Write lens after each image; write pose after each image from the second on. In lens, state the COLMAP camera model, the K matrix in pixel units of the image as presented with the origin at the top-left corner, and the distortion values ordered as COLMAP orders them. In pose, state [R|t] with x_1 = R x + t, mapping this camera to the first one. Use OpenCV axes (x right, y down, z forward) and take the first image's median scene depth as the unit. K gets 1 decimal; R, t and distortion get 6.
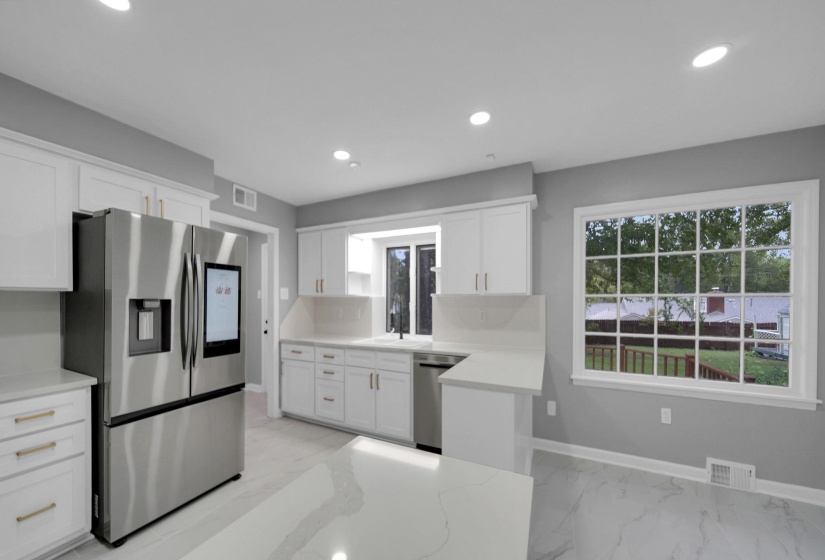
lens RADIAL K [[296.8, 0, 408.2], [0, 296.8, 300.1], [0, 0, 1]] dist [-0.000602, -0.000053]
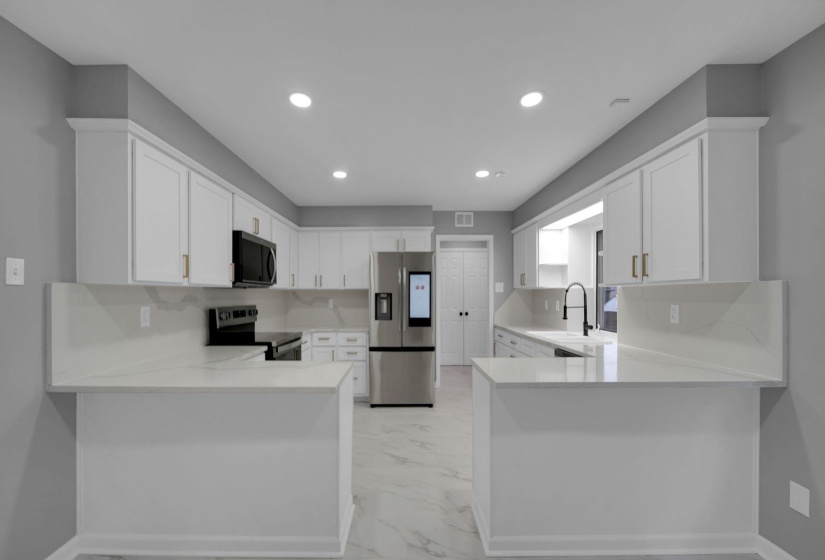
lens RADIAL K [[293.9, 0, 408.9], [0, 293.9, 291.8], [0, 0, 1]] dist [-0.001443, -0.000161]
pose [[0.452481, -0.008465, -0.891734, 0.575086], [0.006922, 0.999958, -0.005980, 0.001074], [0.891747, -0.003467, 0.452521, 0.149672]]
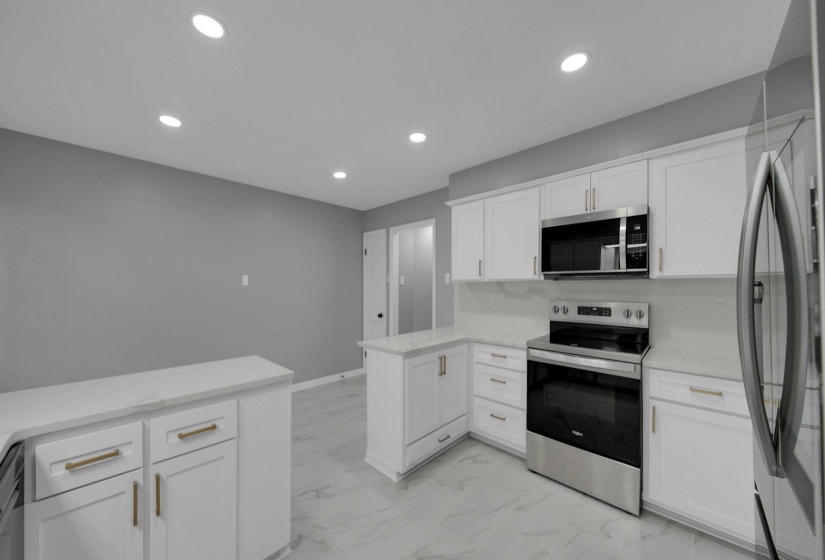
lens RADIAL K [[293.9, 0, 408.9], [0, 293.9, 291.8], [0, 0, 1]] dist [-0.001443, -0.000161]
pose [[-0.947817, -0.005774, 0.318763, -0.282947], [-0.001664, 0.999912, 0.013165, 0.001996], [-0.318811, 0.011947, -0.947743, 0.960515]]
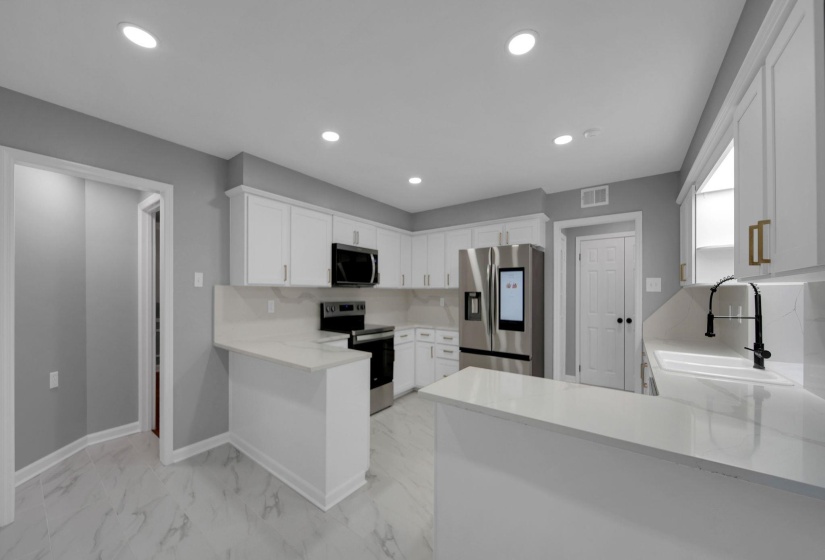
lens RADIAL K [[303.3, 0, 409.9], [0, 303.3, 289.2], [0, 0, 1]] dist [0.000399, 0.000019]
pose [[-0.178855, -0.012118, -0.983801, 0.659224], [0.000247, 0.999924, -0.012362, 0.001855], [0.983875, -0.002454, -0.178838, 0.557985]]
